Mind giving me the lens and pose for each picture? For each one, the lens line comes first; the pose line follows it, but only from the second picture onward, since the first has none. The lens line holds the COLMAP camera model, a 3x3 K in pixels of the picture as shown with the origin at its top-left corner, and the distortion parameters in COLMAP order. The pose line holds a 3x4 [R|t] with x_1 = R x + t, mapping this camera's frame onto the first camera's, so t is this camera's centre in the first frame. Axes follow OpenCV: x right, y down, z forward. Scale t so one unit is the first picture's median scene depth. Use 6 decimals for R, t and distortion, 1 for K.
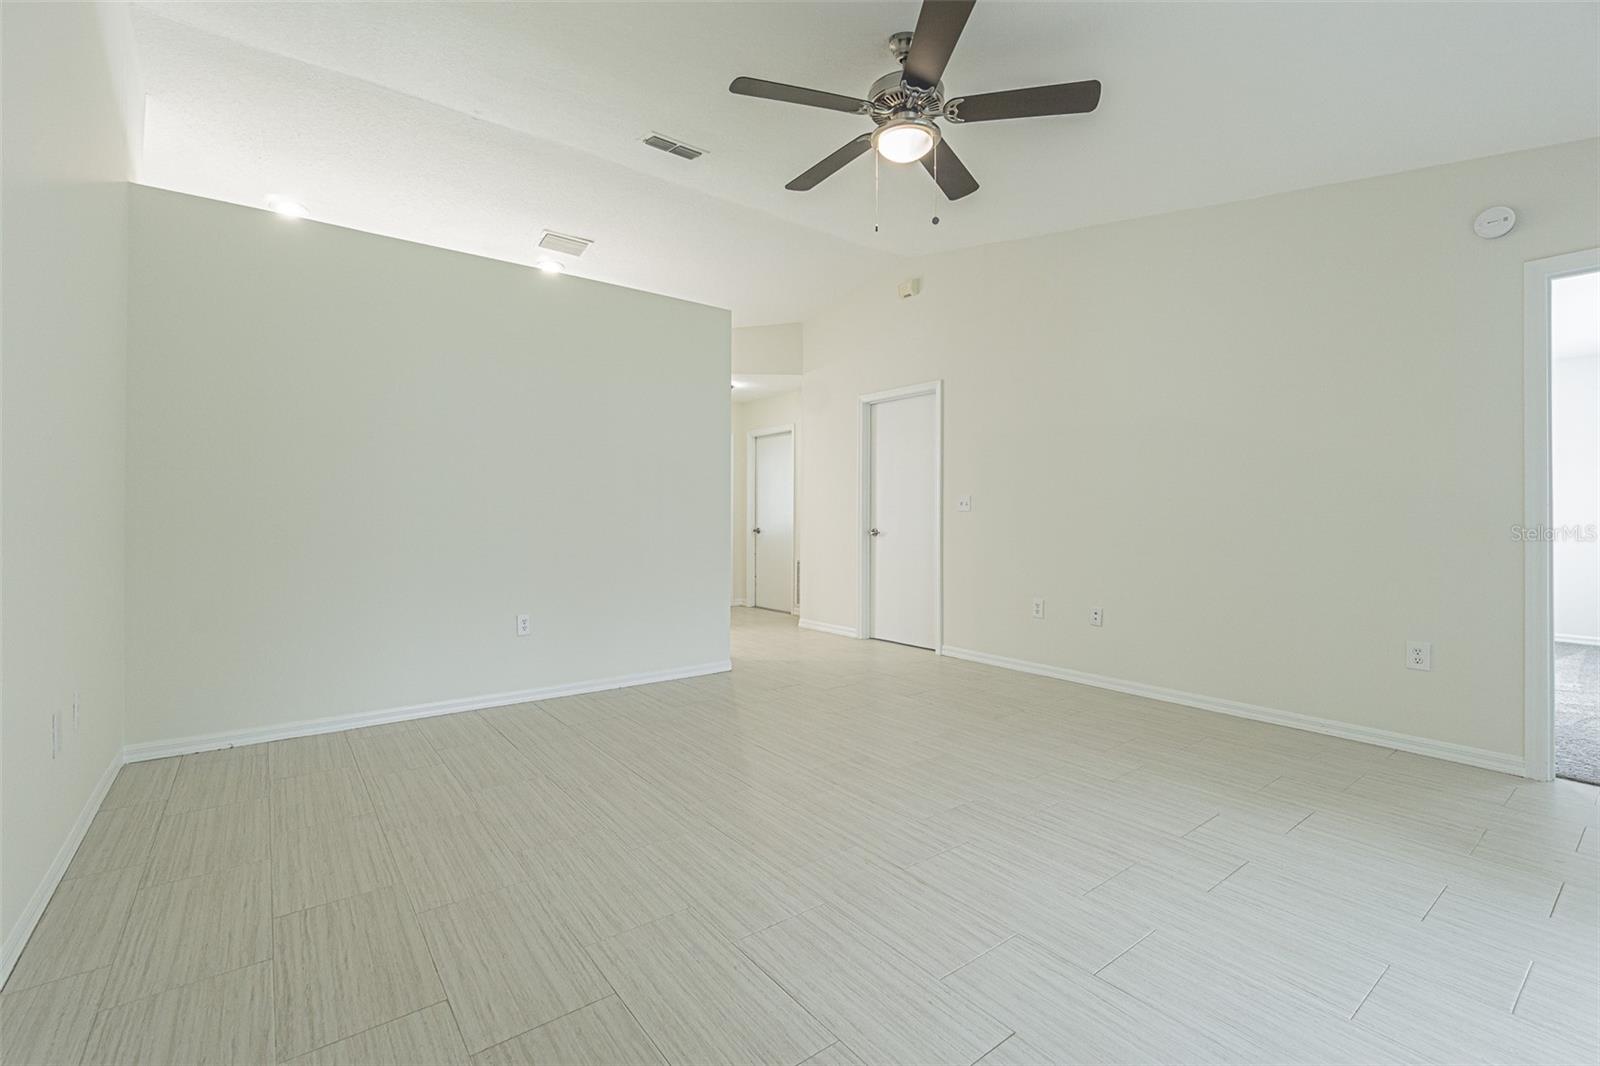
lens RADIAL K [[690.3, 0, 792.3], [0, 690.3, 519.0], [0, 0, 1]] dist [-0.002156, 0.000936]
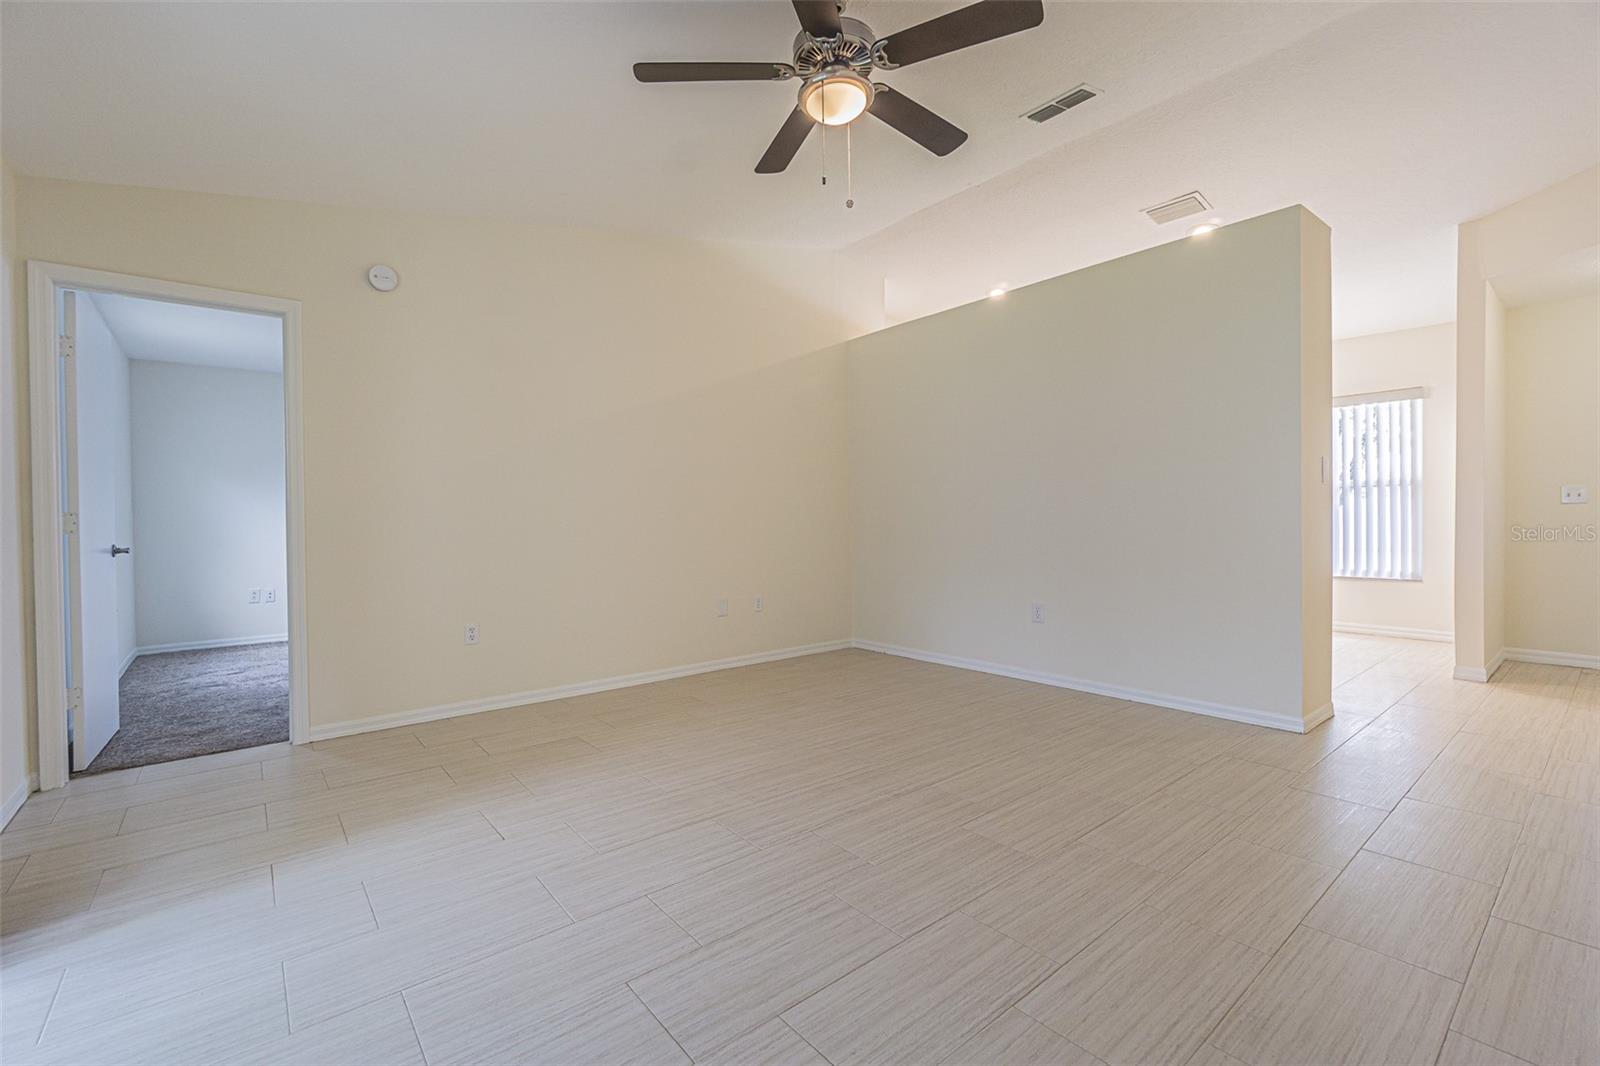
lens RADIAL K [[690.3, 0, 789.0], [0, 690.3, 527.1], [0, 0, 1]] dist [-0.002156, 0.000936]
pose [[0.021382, 0.000978, -0.999771, 1.097709], [0.016394, 0.999865, 0.001328, 0.015681], [0.999637, -0.016419, 0.021363, 0.925698]]
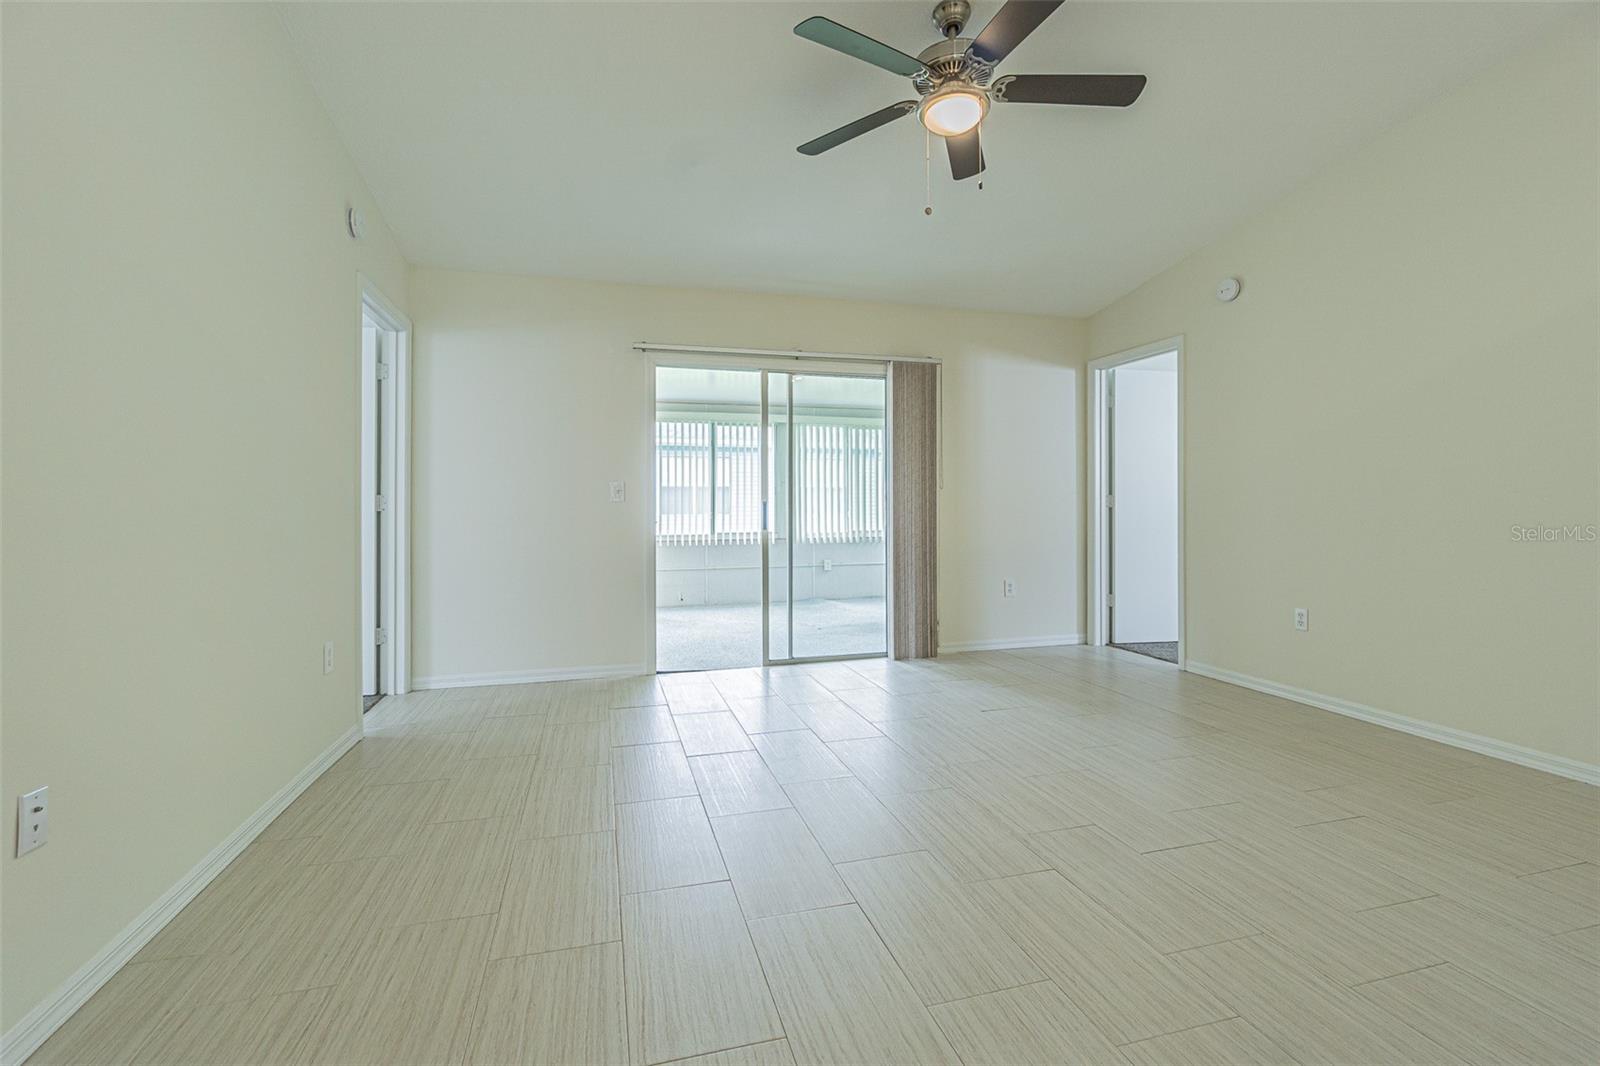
lens RADIAL K [[690.3, 0, 794.1], [0, 690.3, 507.5], [0, 0, 1]] dist [-0.002156, 0.000936]
pose [[-0.928058, -0.005088, 0.372401, 0.016881], [-0.004026, 0.999985, 0.003630, 0.003446], [-0.372414, 0.001870, -0.928065, 2.007206]]
